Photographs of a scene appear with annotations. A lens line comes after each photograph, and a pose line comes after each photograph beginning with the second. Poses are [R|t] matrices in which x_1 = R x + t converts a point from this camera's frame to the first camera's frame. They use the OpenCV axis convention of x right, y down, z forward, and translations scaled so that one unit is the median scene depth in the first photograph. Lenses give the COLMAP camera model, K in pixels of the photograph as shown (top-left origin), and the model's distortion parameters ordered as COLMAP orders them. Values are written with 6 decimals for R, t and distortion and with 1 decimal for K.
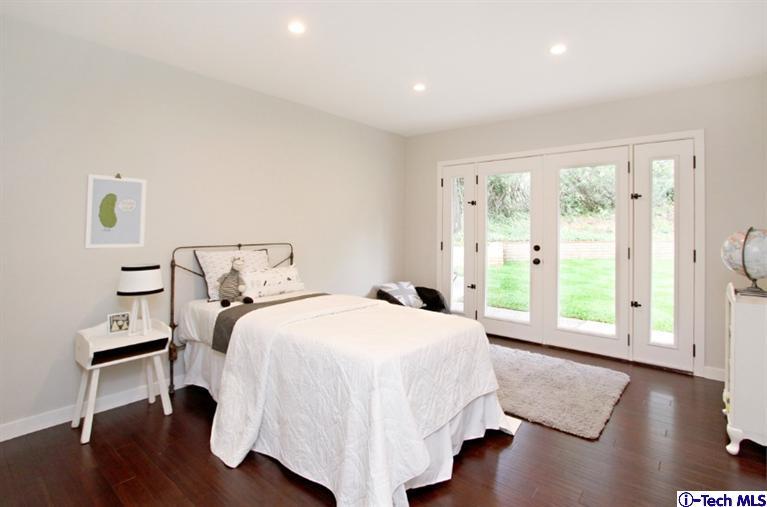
lens RADIAL K [[372.7, 0, 385.2], [0, 372.7, 230.7], [0, 0, 1]] dist [-0.001616, -0.000333]
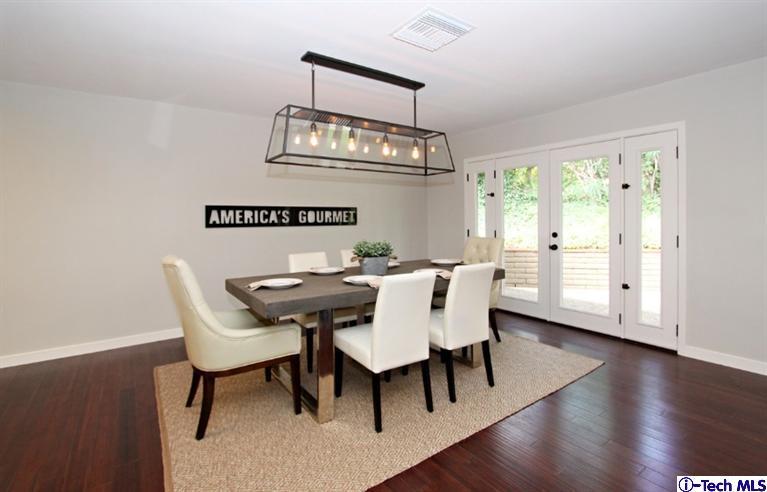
lens RADIAL K [[365.4, 0, 382.7], [0, 365.4, 224.2], [0, 0, 1]] dist [0.000574, 0.000102]
pose [[0.962956, -0.005003, -0.269613, 0.272974], [0.007523, 0.999937, 0.008313, 0.003991], [0.269555, -0.010033, 0.962933, -0.200694]]
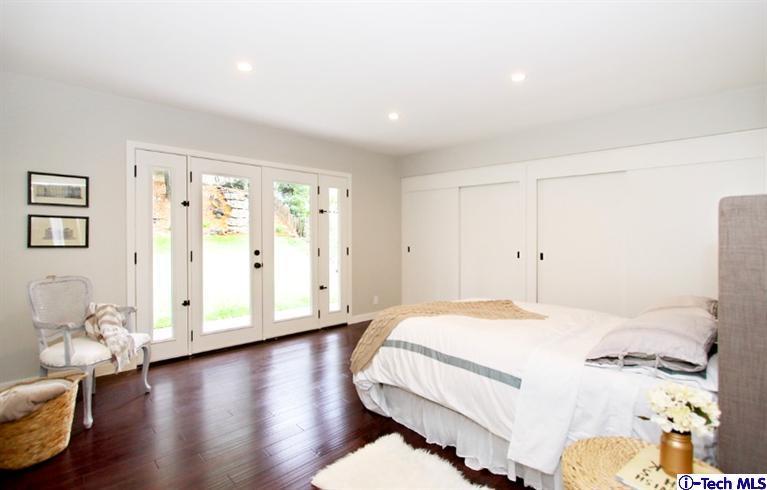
lens RADIAL K [[378.8, 0, 383.9], [0, 378.8, 237.2], [0, 0, 1]] dist [0.000229, 0.000059]
pose [[0.114856, -0.010835, 0.993323, -0.709563], [0.003633, 0.999938, 0.010488, -0.007922], [-0.993376, 0.002404, 0.114888, 0.586417]]
